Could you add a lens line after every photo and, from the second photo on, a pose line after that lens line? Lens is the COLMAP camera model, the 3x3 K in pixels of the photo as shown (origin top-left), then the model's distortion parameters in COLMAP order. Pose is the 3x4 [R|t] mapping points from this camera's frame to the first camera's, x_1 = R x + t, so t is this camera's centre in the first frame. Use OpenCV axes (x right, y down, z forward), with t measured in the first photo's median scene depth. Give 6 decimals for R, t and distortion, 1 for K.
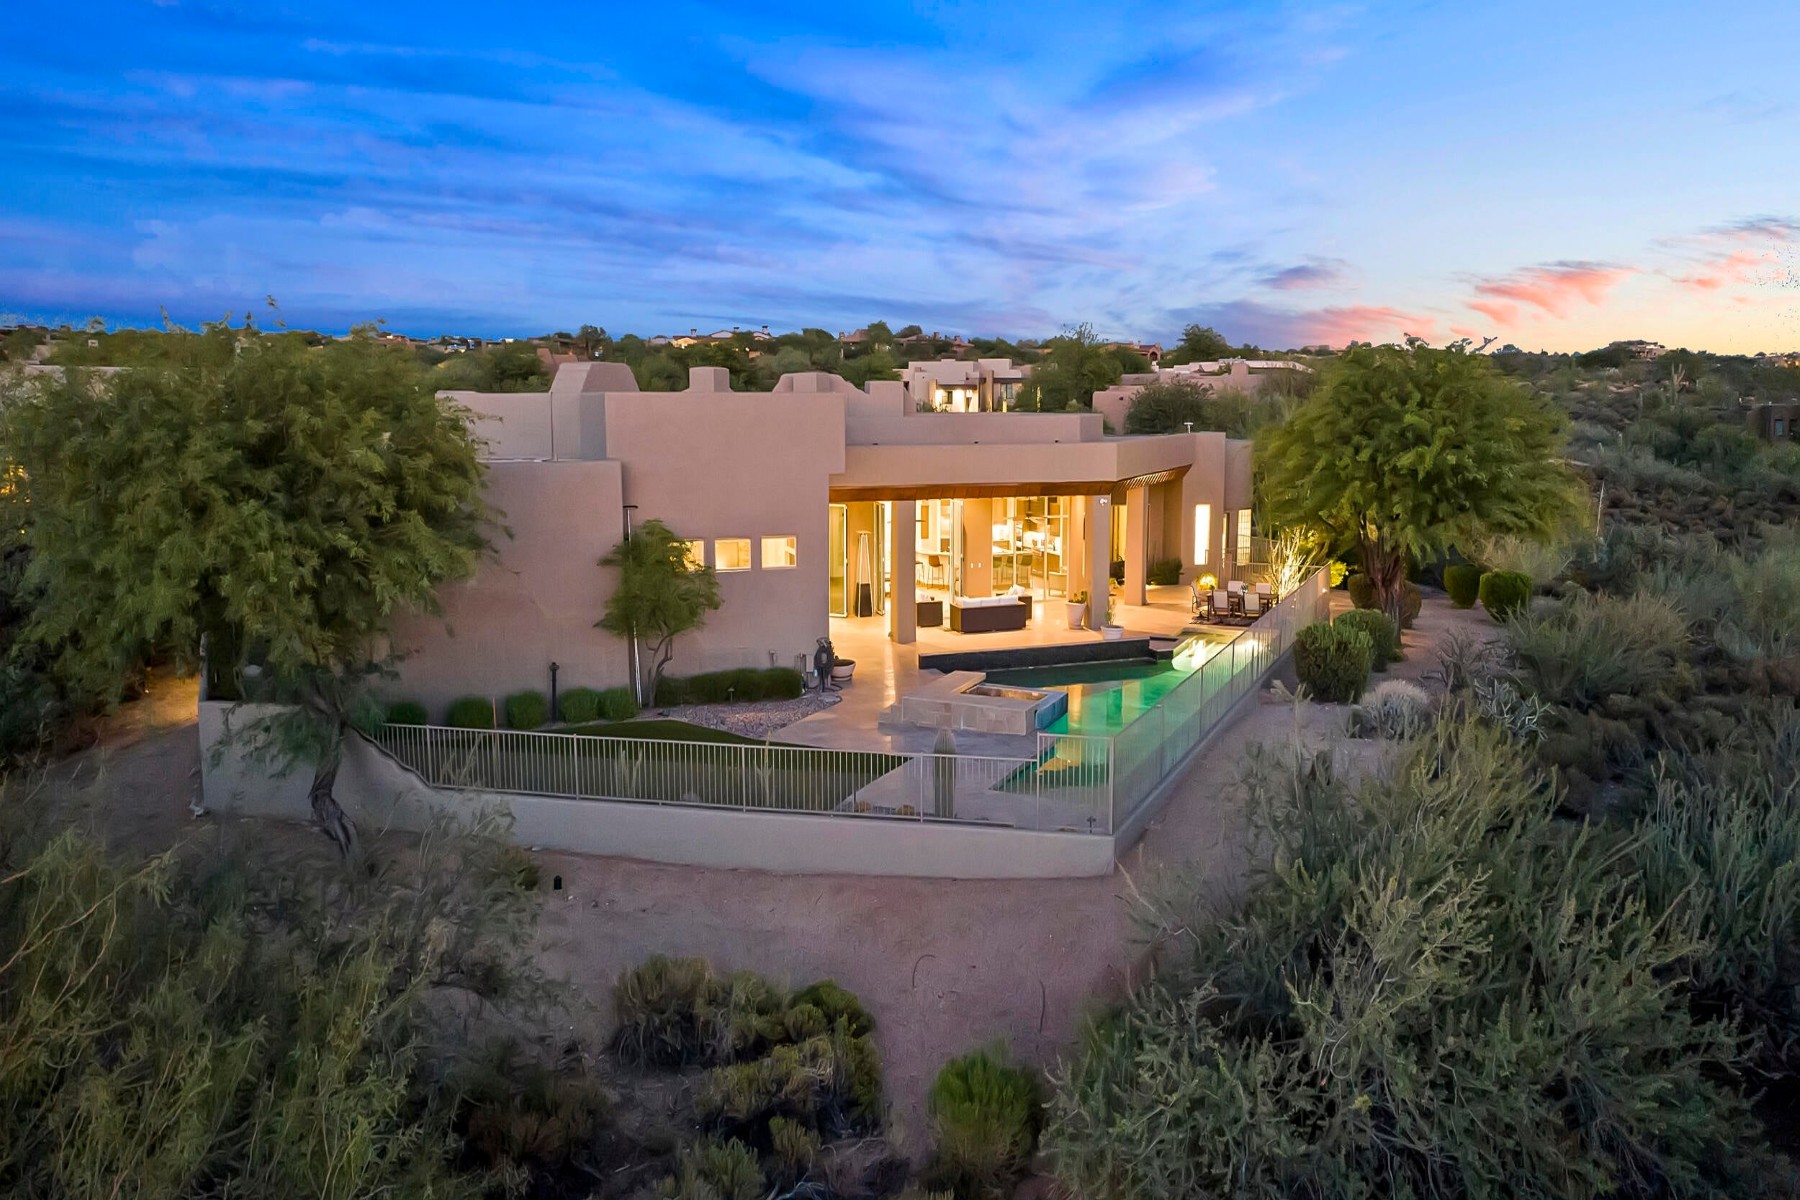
lens RADIAL K [[1260.8, 0, 900.0], [0, 1260.8, 600.0], [0, 0, 1]] dist [0.004094, -0.062053]
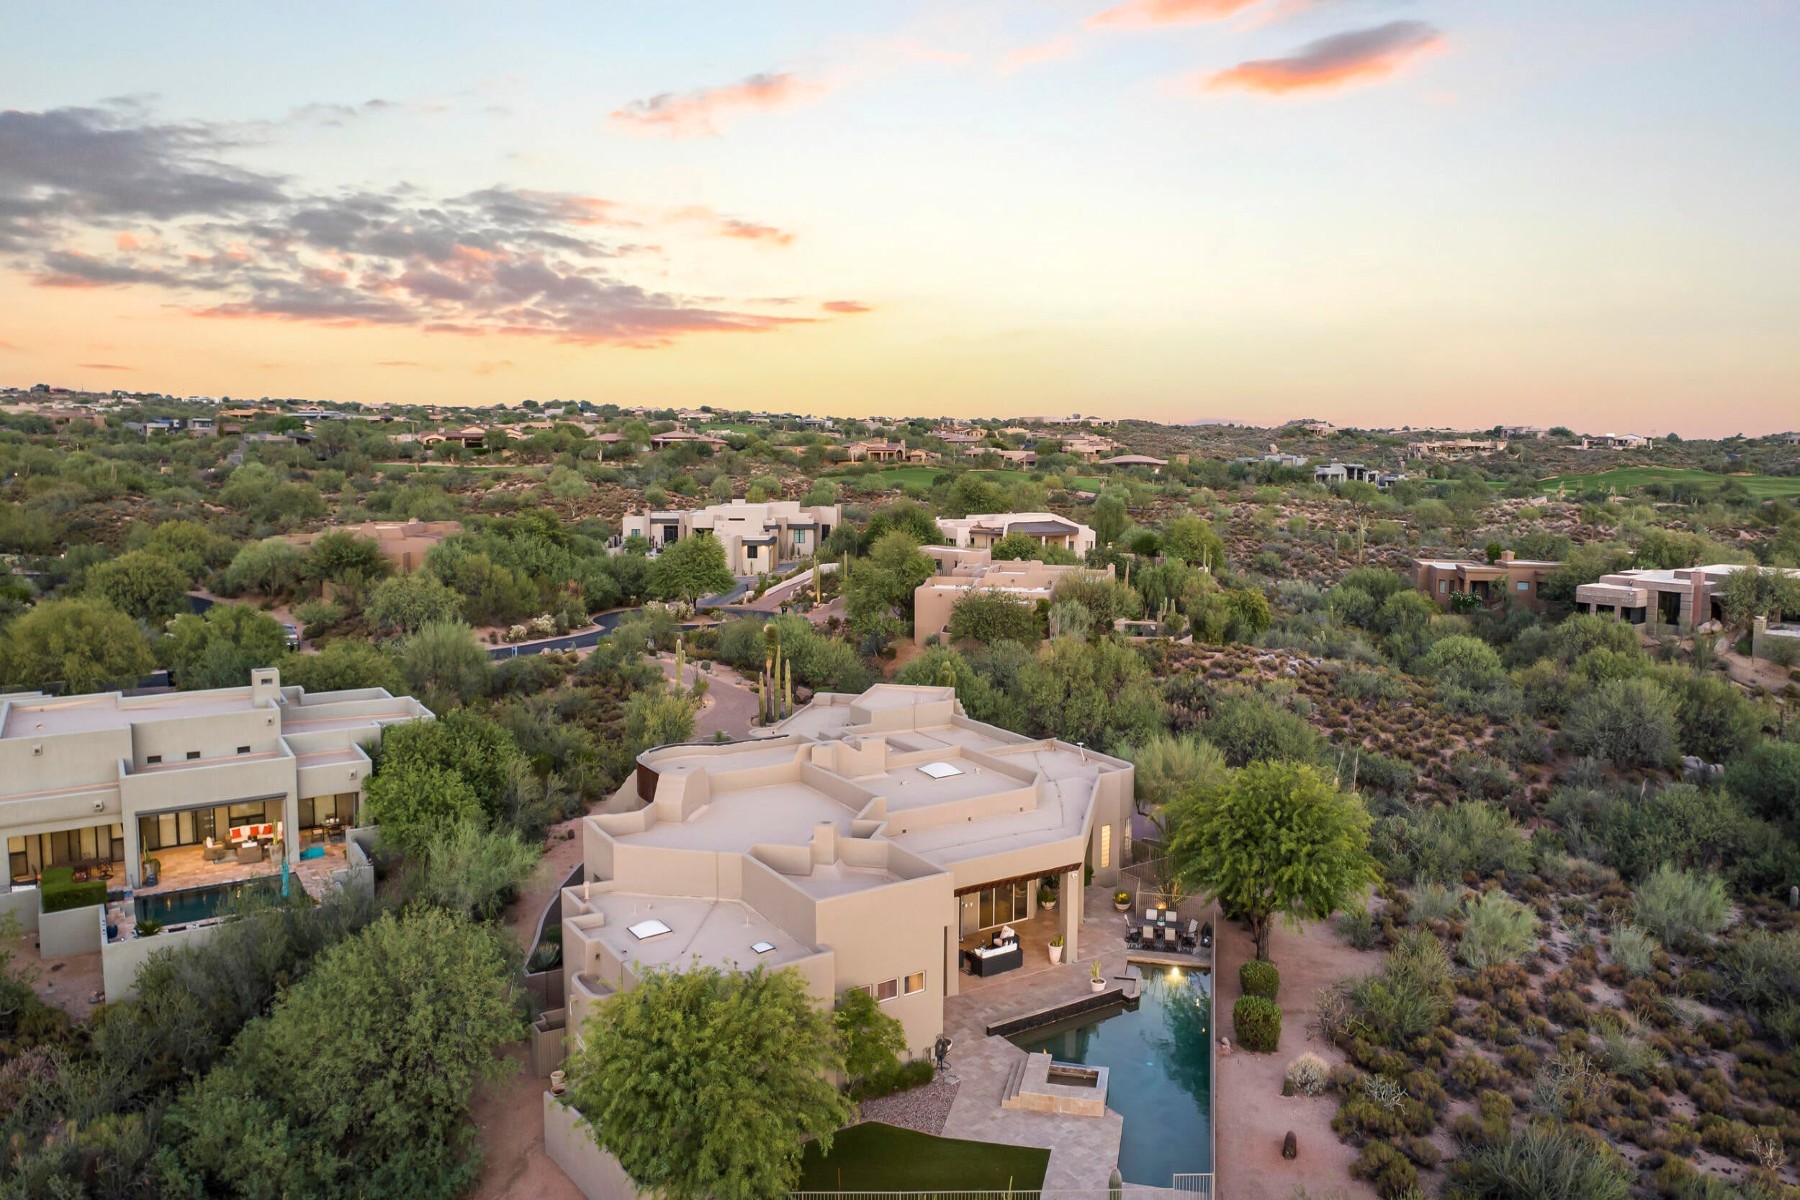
lens RADIAL K [[1256.0, 0, 903.1], [0, 1256.0, 659.4], [0, 0, 1]] dist [-0.017364, -0.004867]
pose [[0.975941, -0.032873, 0.215541, -0.364118], [0.031676, 0.999458, 0.009006, -0.381814], [-0.215720, -0.001962, 0.976453, -0.388847]]
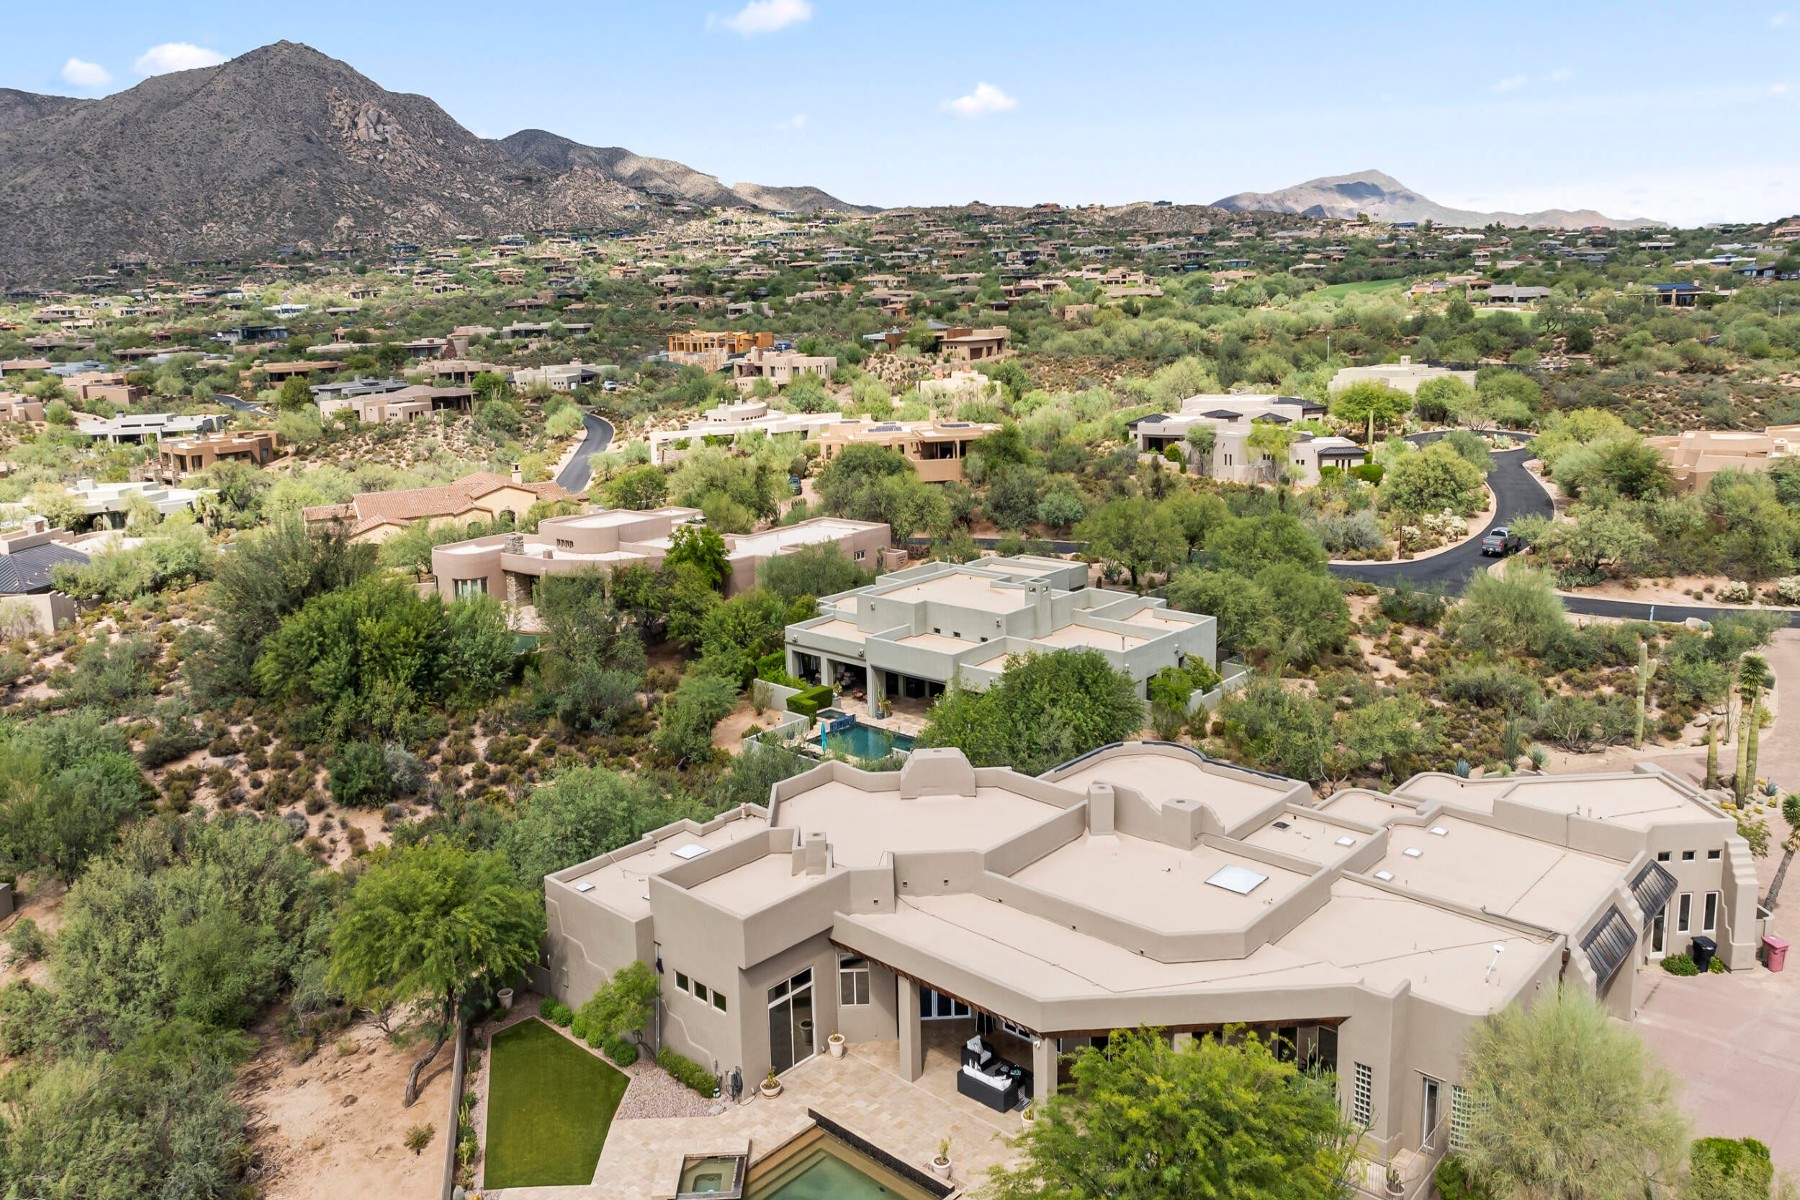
lens RADIAL K [[1303.0, 0, 908.4], [0, 1303.0, 486.0], [0, 0, 1]] dist [-0.013496, -0.003670]
pose [[0.466074, 0.111196, -0.877730, 1.186906], [-0.115920, 0.991193, 0.064017, -0.702621], [0.877119, 0.071910, 0.474859, 0.346376]]
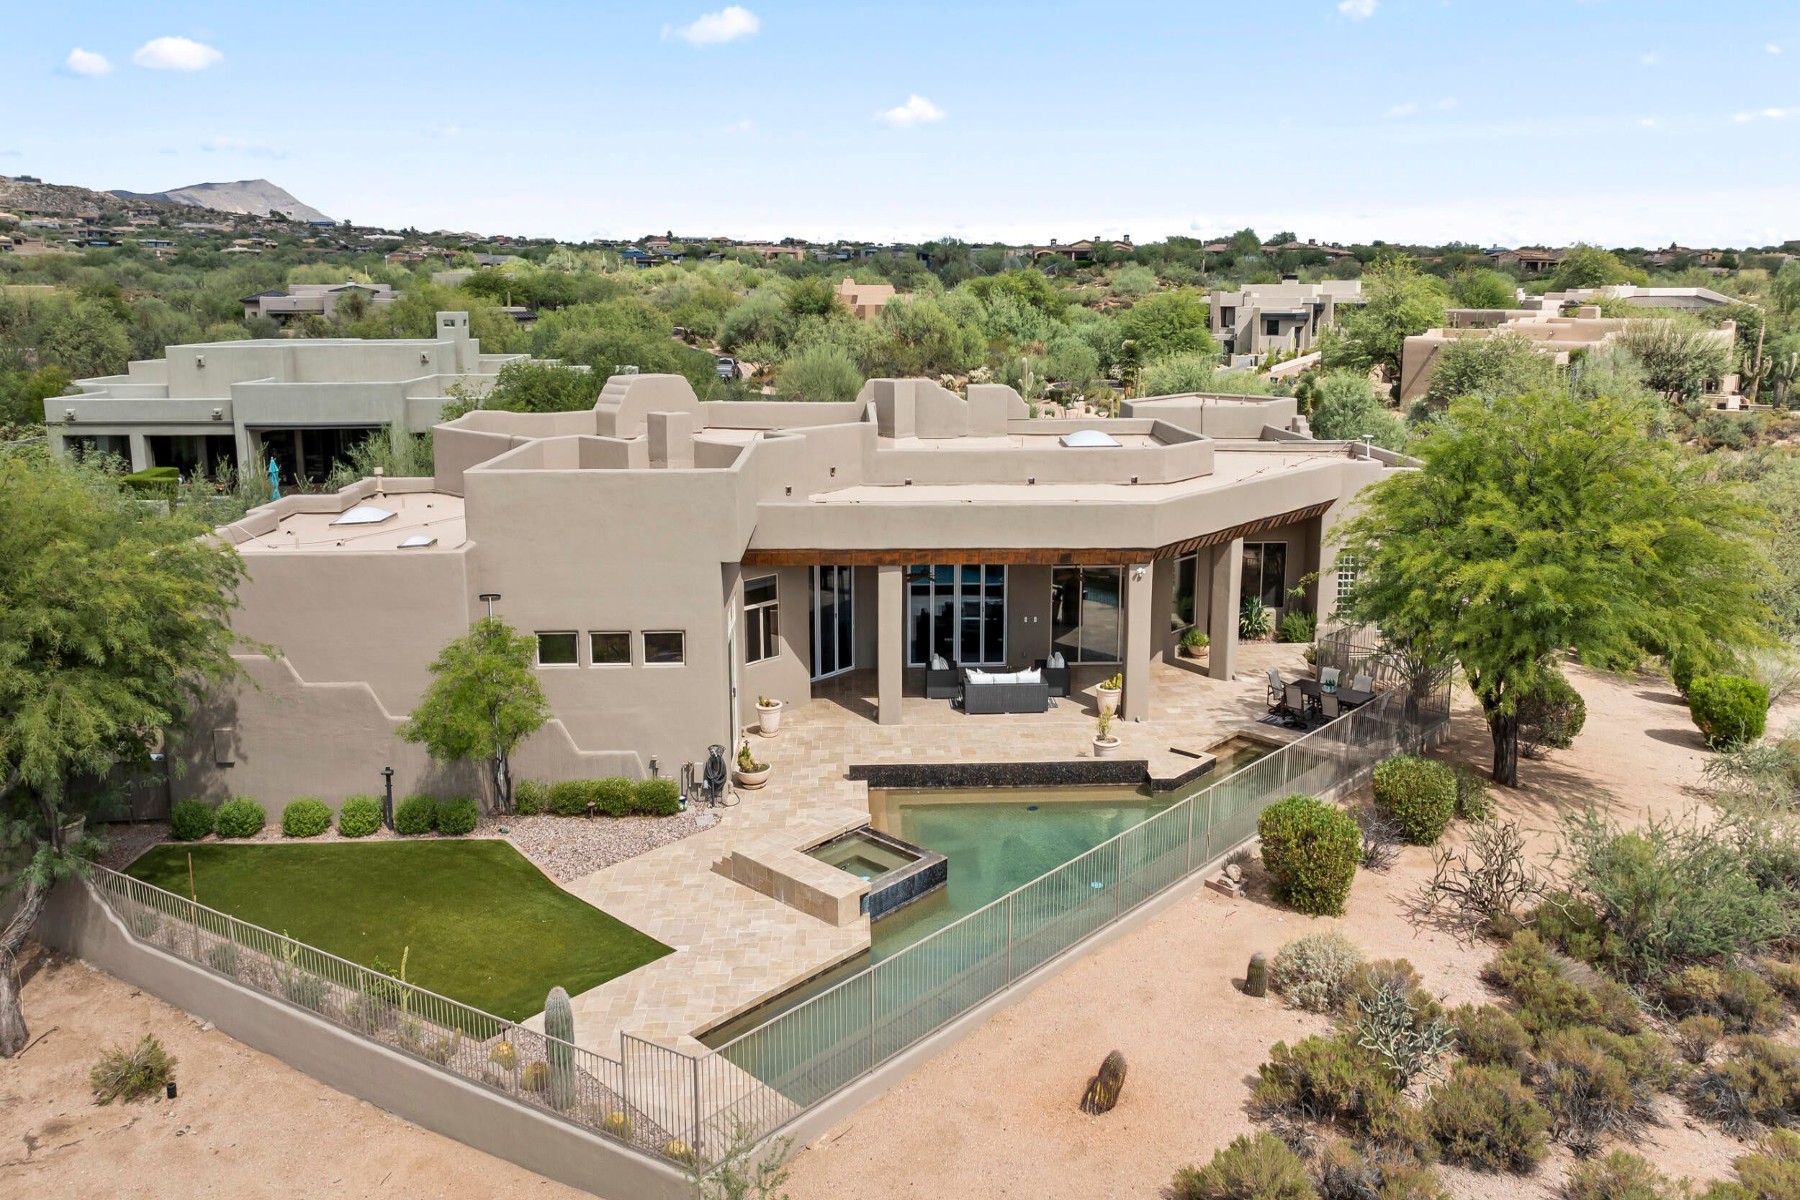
lens RADIAL K [[1268.5, 0, 896.6], [0, 1268.5, 548.5], [0, 0, 1]] dist [-0.018639, 0.001667]
pose [[0.954937, 0.056822, -0.291320, 0.276084], [-0.046492, 0.998024, 0.042263, -0.134340], [0.293146, -0.026814, 0.955692, 0.174495]]
